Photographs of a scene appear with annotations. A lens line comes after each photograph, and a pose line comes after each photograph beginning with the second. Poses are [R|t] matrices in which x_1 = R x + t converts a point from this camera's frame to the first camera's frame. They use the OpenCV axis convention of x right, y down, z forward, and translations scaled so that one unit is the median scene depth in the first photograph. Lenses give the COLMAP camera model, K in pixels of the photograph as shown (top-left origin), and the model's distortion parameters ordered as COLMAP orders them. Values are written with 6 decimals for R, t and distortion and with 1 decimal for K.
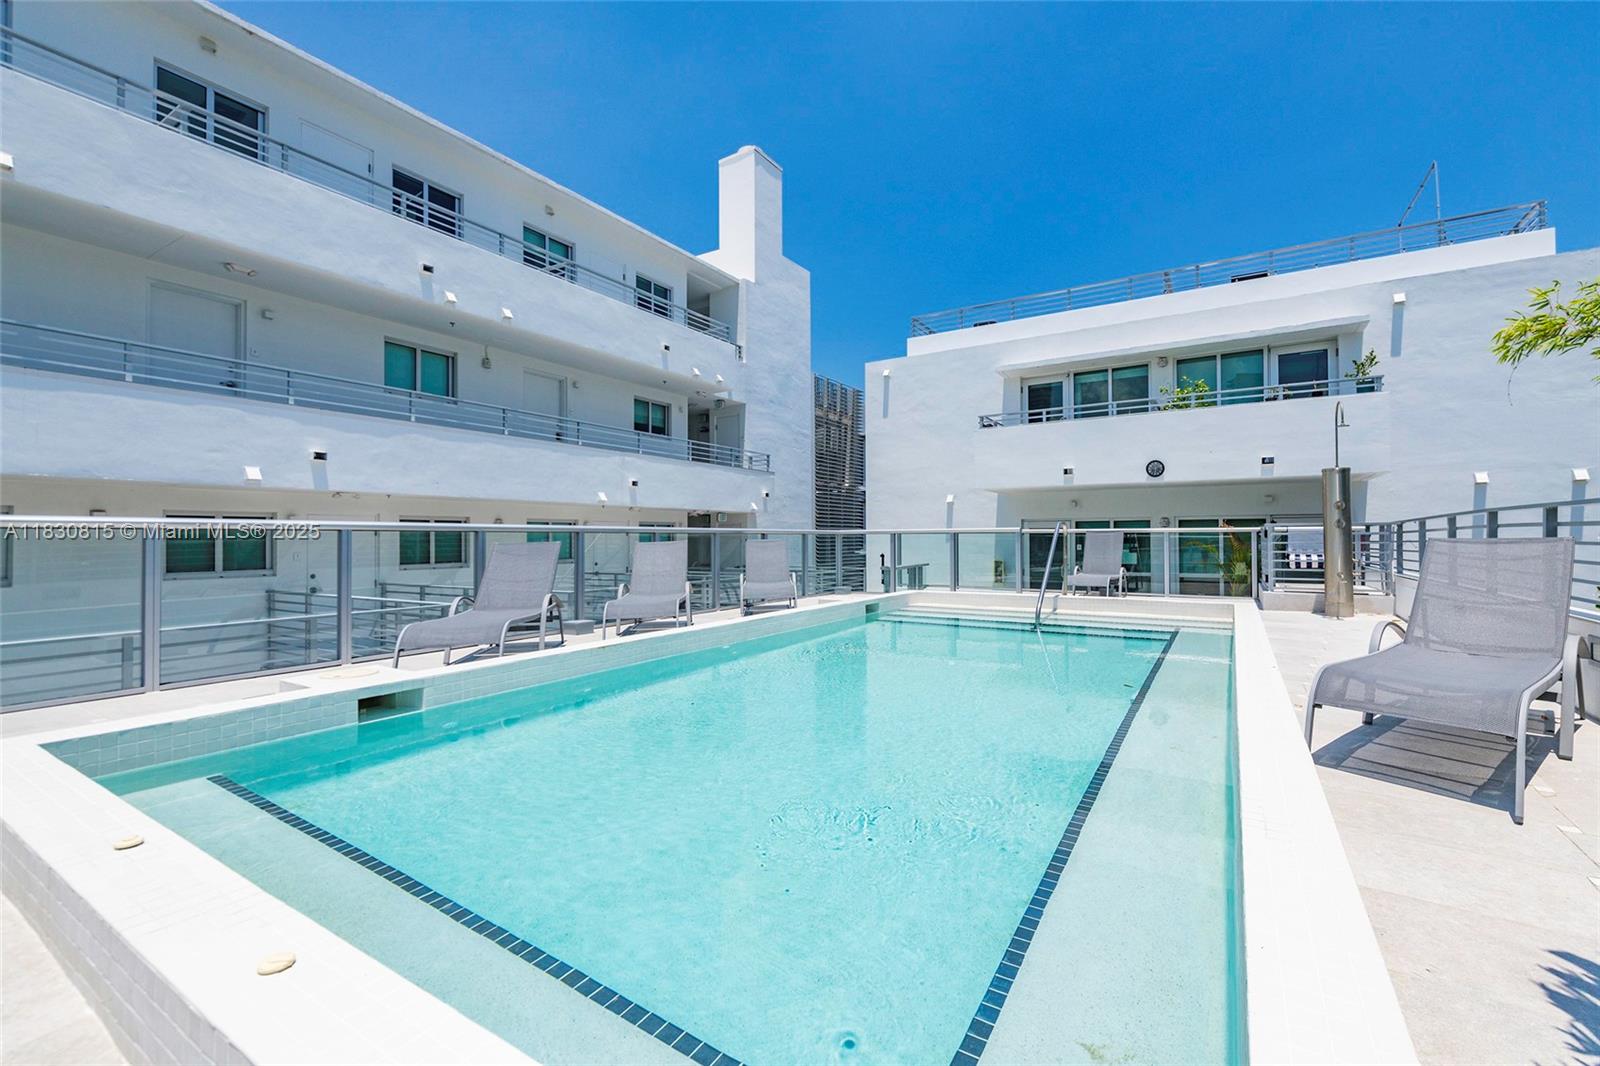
lens RADIAL K [[662.5, 0, 840.0], [0, 662.5, 538.6], [0, 0, 1]] dist [0.001401, -0.000157]
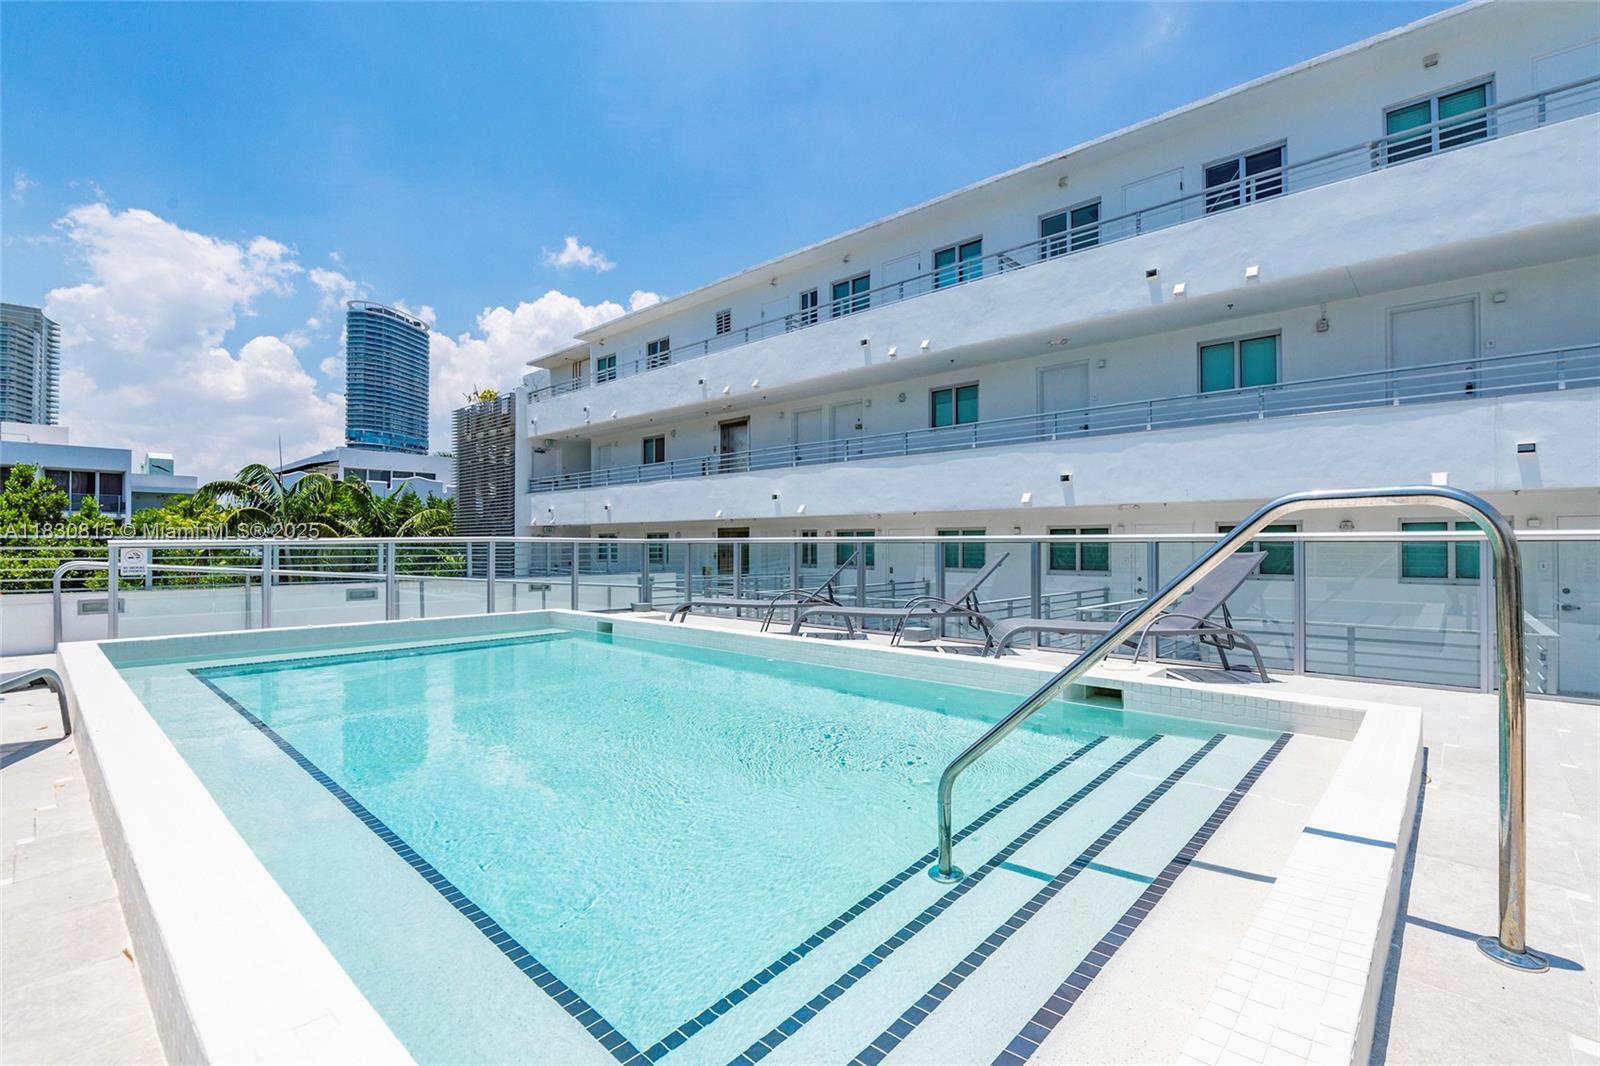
lens RADIAL K [[662.5, 0, 840.0], [0, 662.5, 538.6], [0, 0, 1]] dist [0.001401, -0.000157]
pose [[-0.140082, -0.011046, -0.990078, 0.309204], [-0.004150, 0.999936, -0.010569, -0.000281], [0.990131, 0.002629, -0.140119, 0.511398]]
